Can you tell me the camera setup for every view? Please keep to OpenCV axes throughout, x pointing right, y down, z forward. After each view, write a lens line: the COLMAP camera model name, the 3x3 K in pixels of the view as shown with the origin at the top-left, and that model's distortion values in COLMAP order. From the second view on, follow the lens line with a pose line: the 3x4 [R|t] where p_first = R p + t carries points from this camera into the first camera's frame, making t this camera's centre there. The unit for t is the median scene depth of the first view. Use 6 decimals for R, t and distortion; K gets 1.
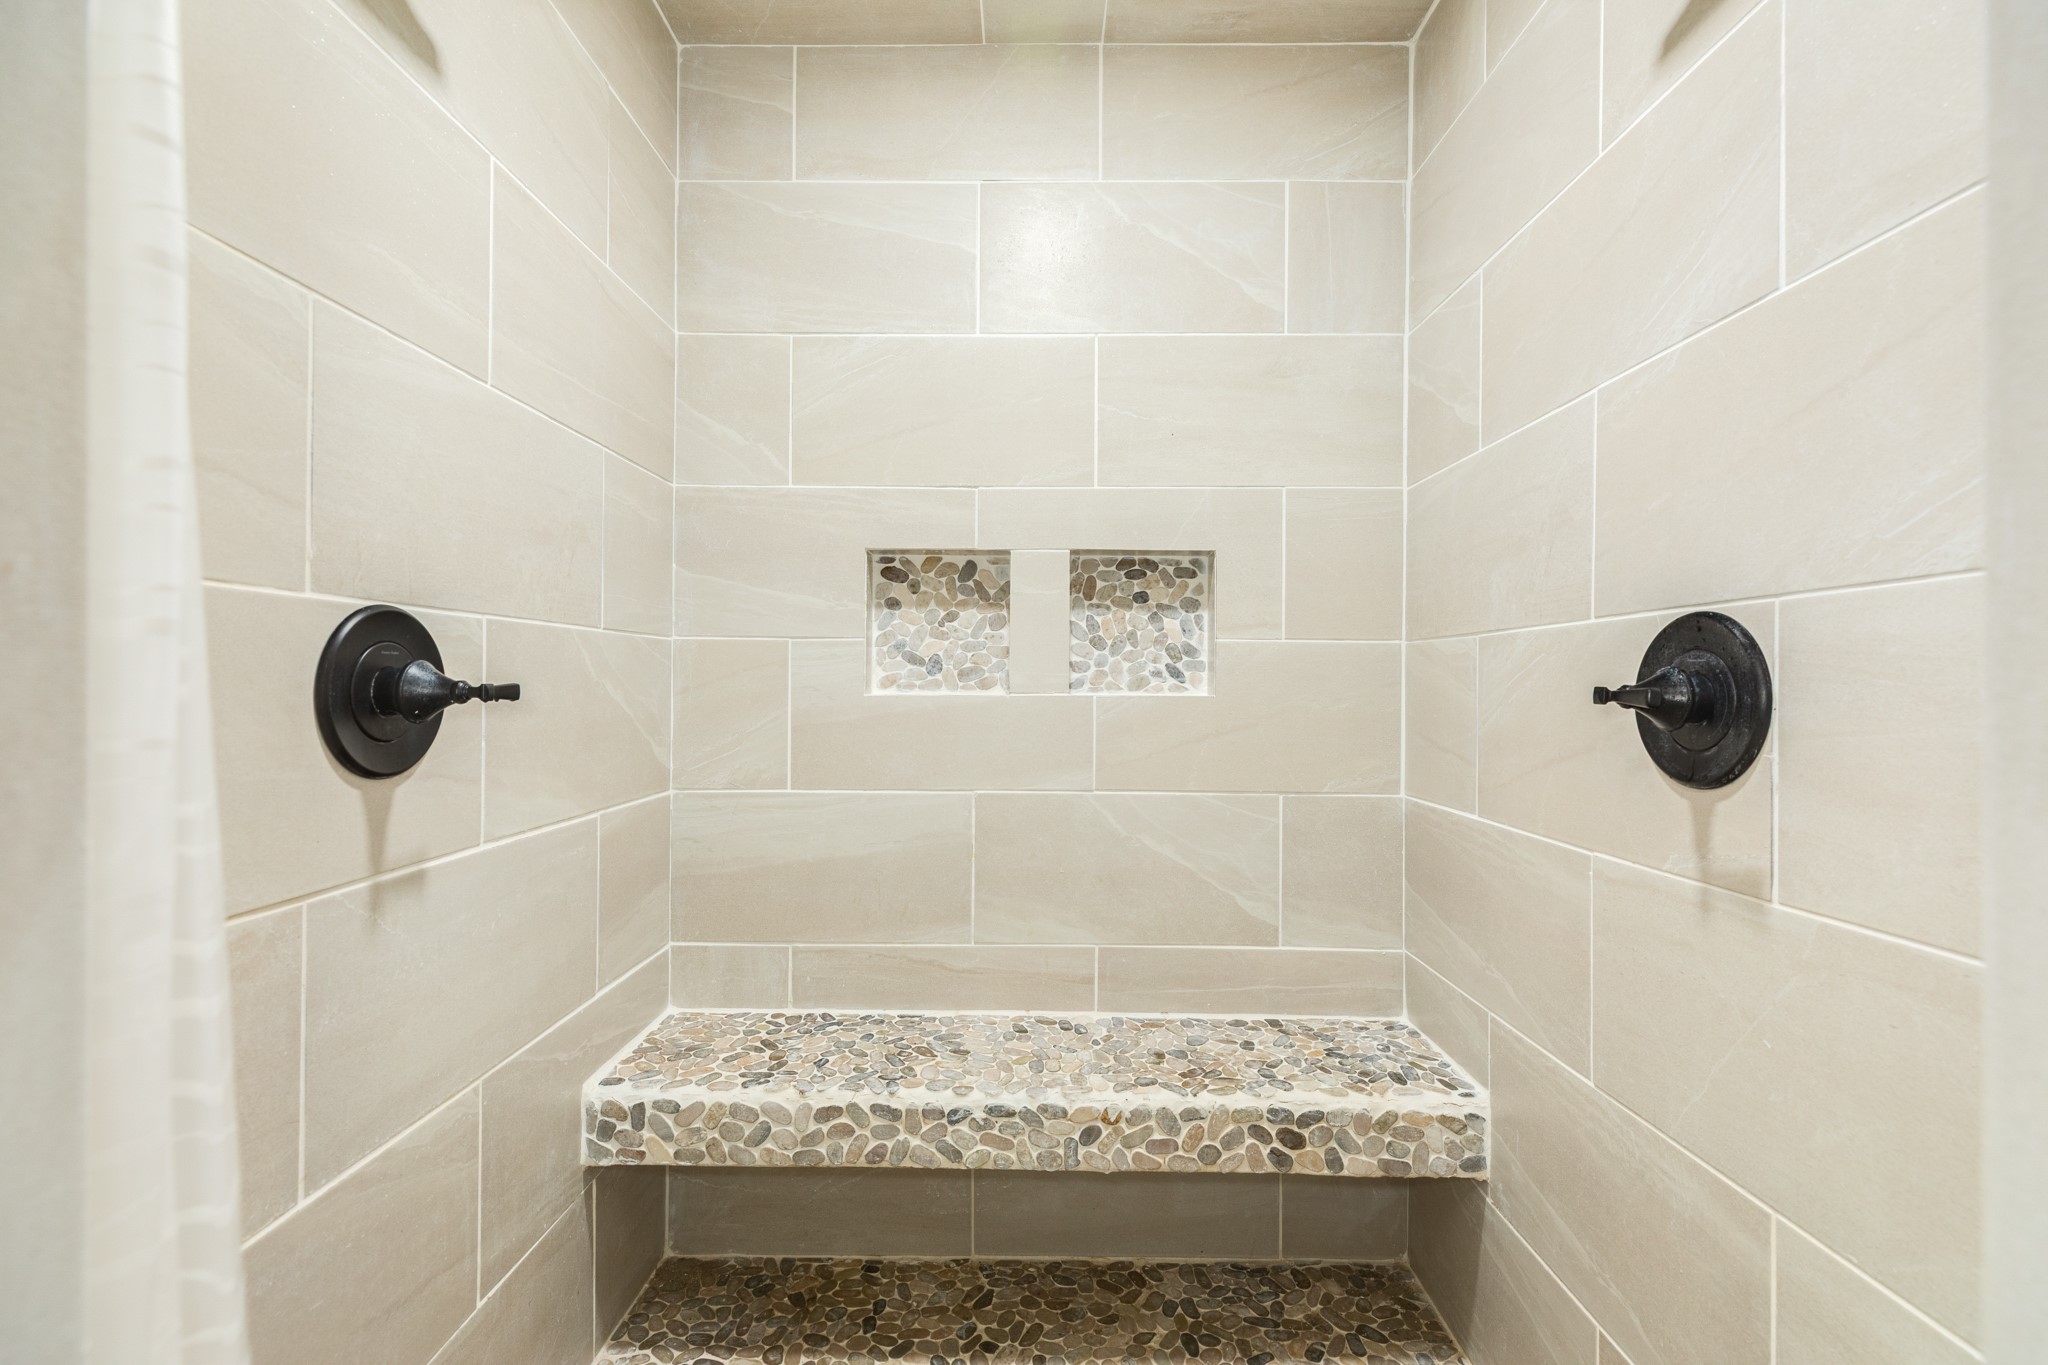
lens RADIAL K [[913.2, 0, 1019.5], [0, 913.2, 686.0], [0, 0, 1]] dist [0.004496, 0.000571]
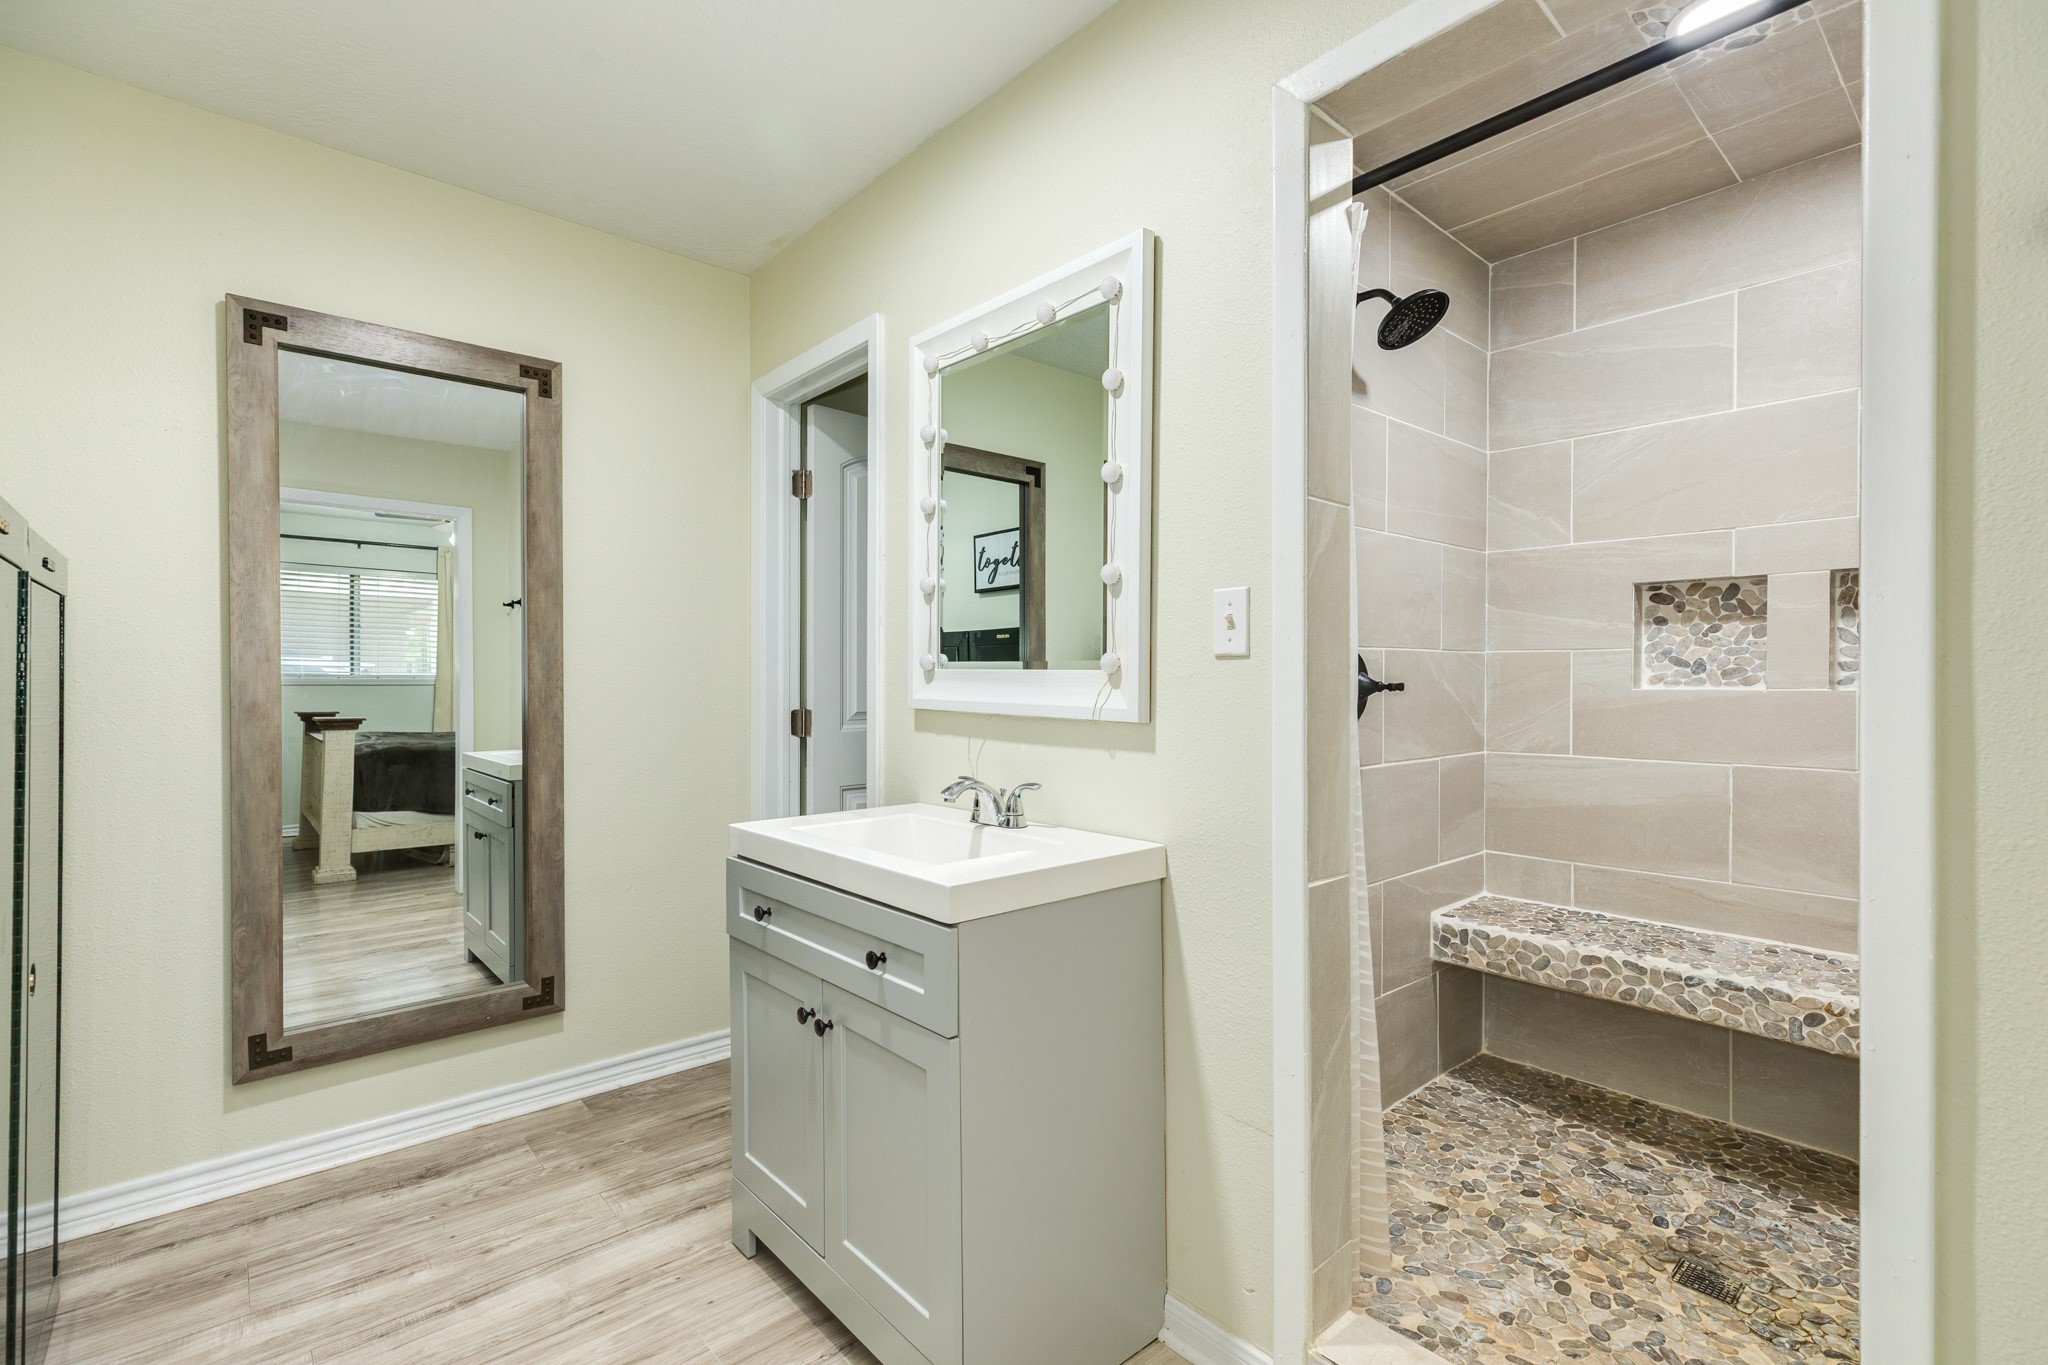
lens RADIAL K [[913.2, 0, 1019.5], [0, 913.2, 686.0], [0, 0, 1]] dist [0.004496, 0.000571]
pose [[0.665248, -0.000572, -0.746622, 0.300268], [0.002397, 0.999996, 0.001370, 0.000406], [0.746618, -0.002701, 0.665247, -0.740924]]
